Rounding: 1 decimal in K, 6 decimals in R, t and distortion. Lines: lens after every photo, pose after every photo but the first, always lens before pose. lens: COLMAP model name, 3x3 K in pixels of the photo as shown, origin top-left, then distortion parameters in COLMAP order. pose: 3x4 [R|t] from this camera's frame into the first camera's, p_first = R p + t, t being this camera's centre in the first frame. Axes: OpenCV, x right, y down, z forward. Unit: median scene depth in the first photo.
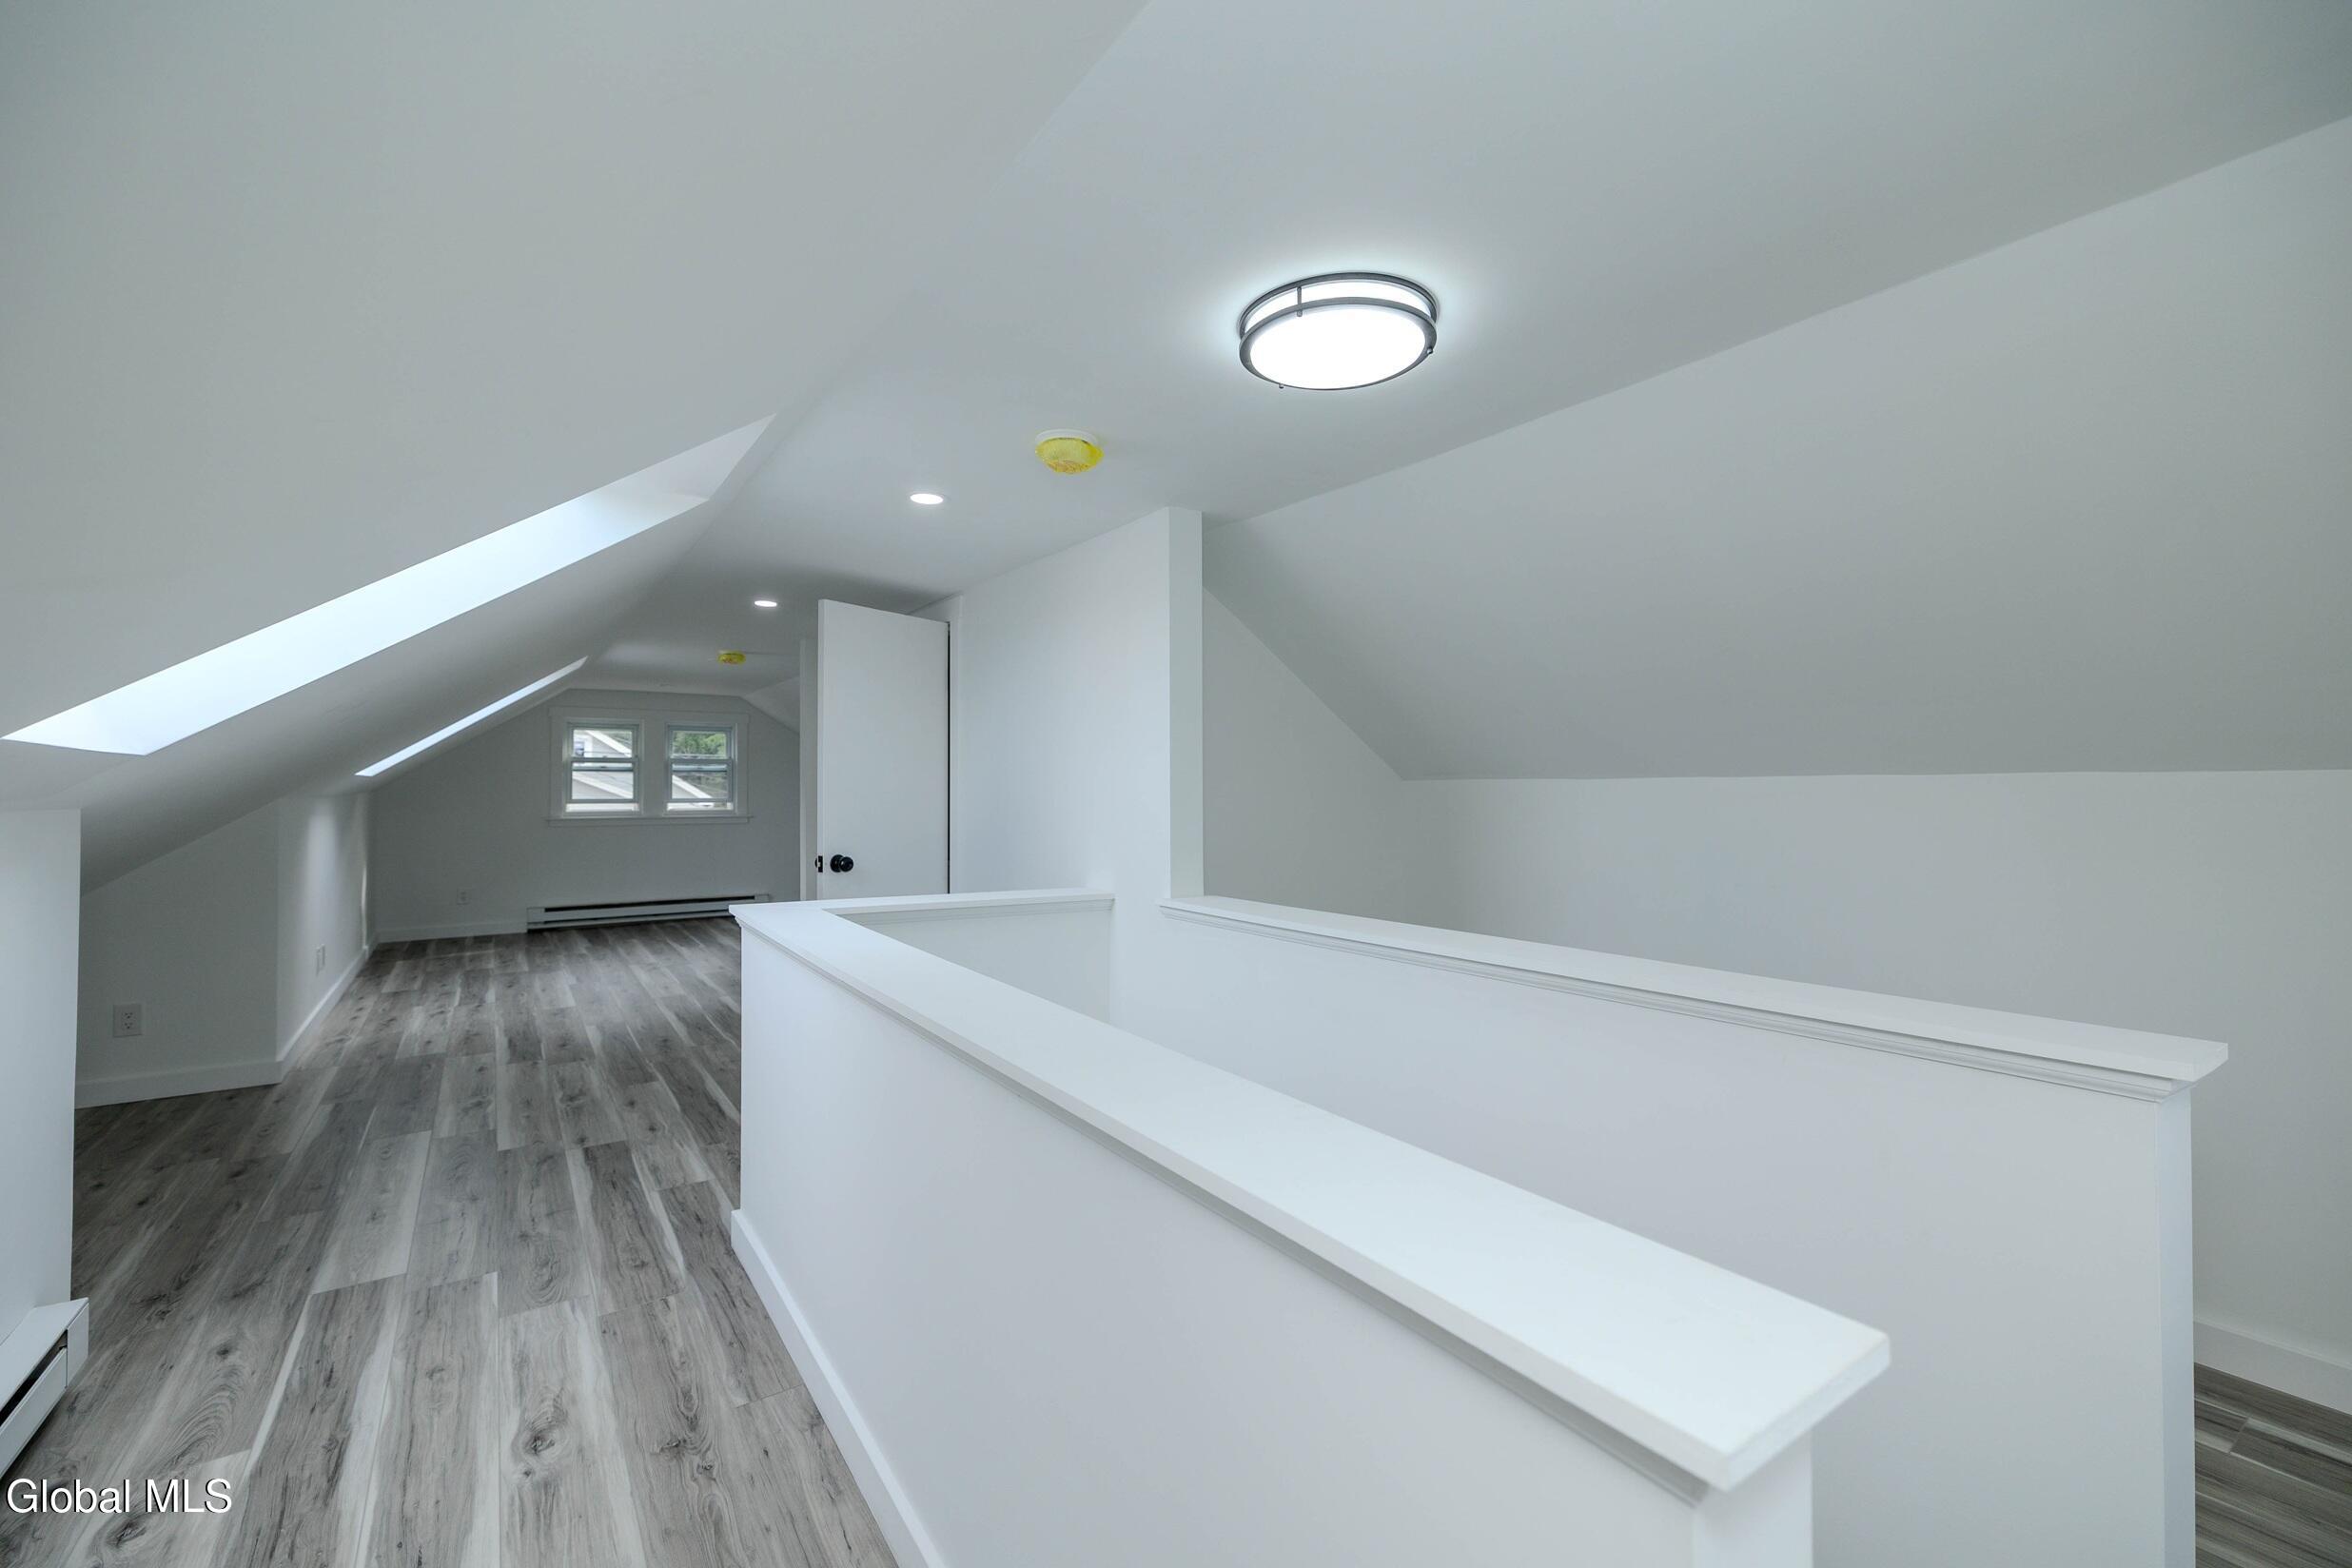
lens RADIAL K [[988.2, 0, 1176.9], [0, 988.2, 779.2], [0, 0, 1]] dist [0.001119, -0.000795]
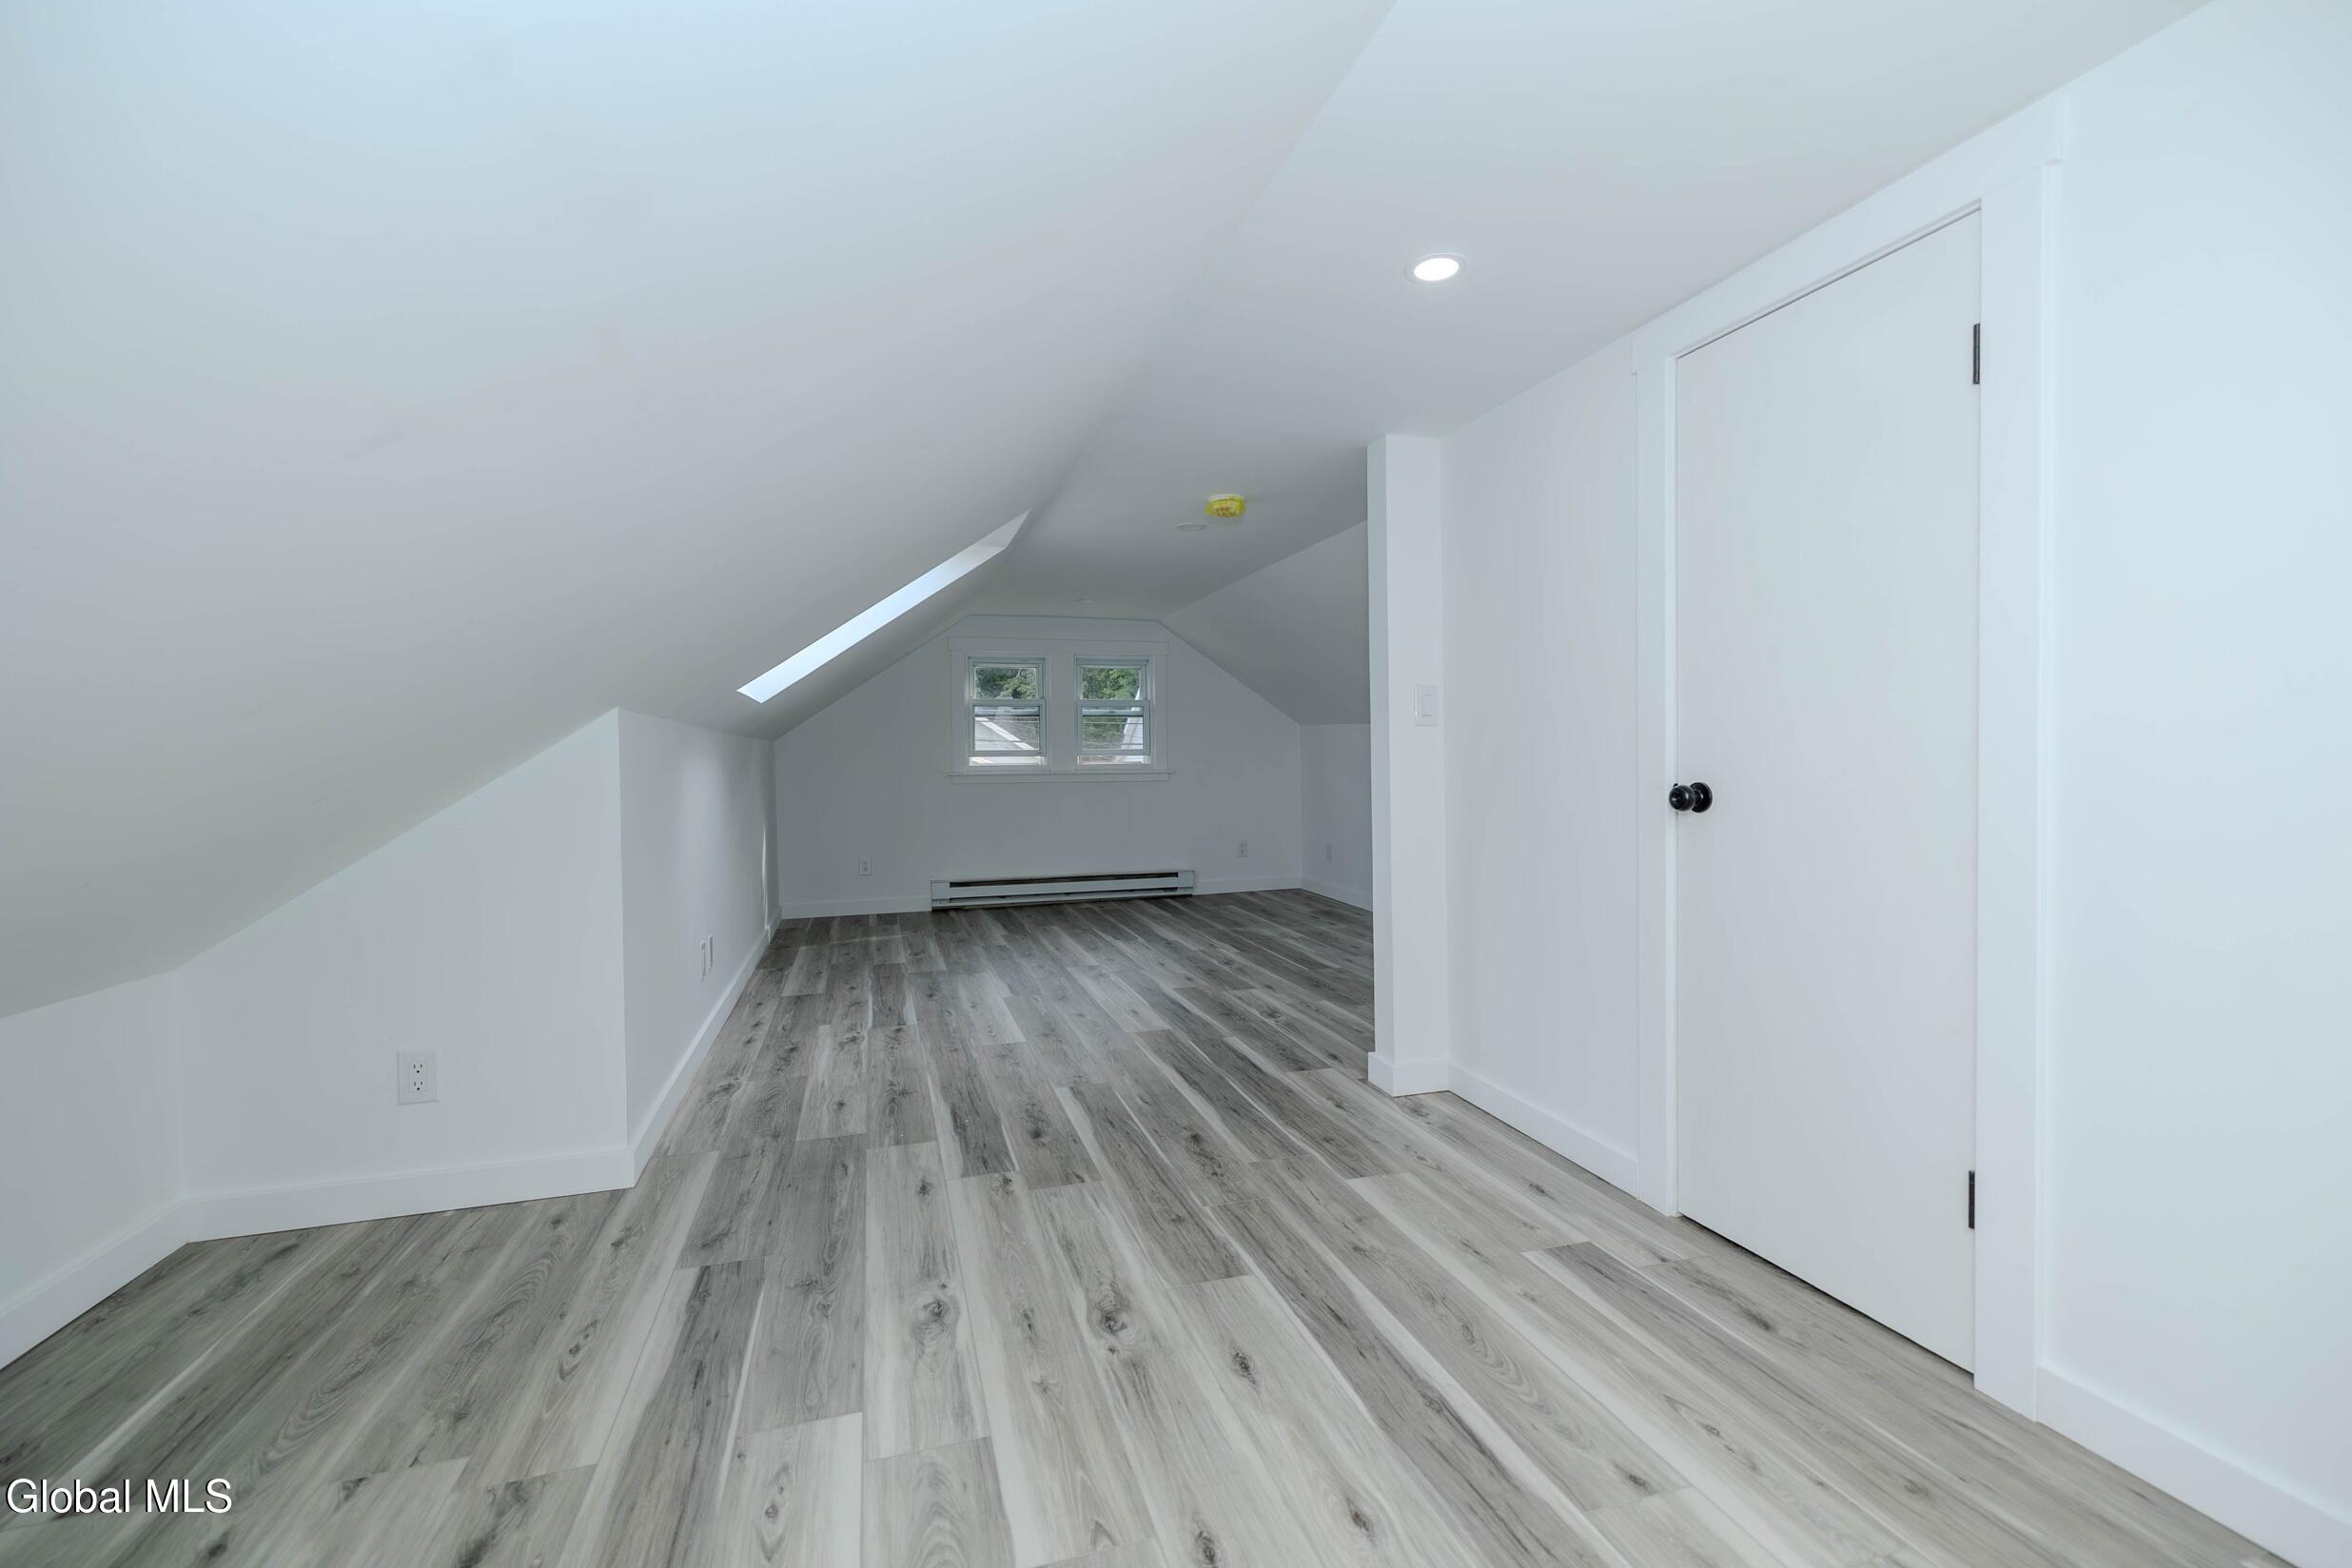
lens RADIAL K [[988.2, 0, 1175.1], [0, 988.2, 783.1], [0, 0, 1]] dist [0.001119, -0.000795]
pose [[0.953319, -0.004381, -0.301934, -0.258990], [0.013622, 0.999501, 0.028508, 0.032309], [0.301658, -0.031290, 0.952903, 0.335847]]
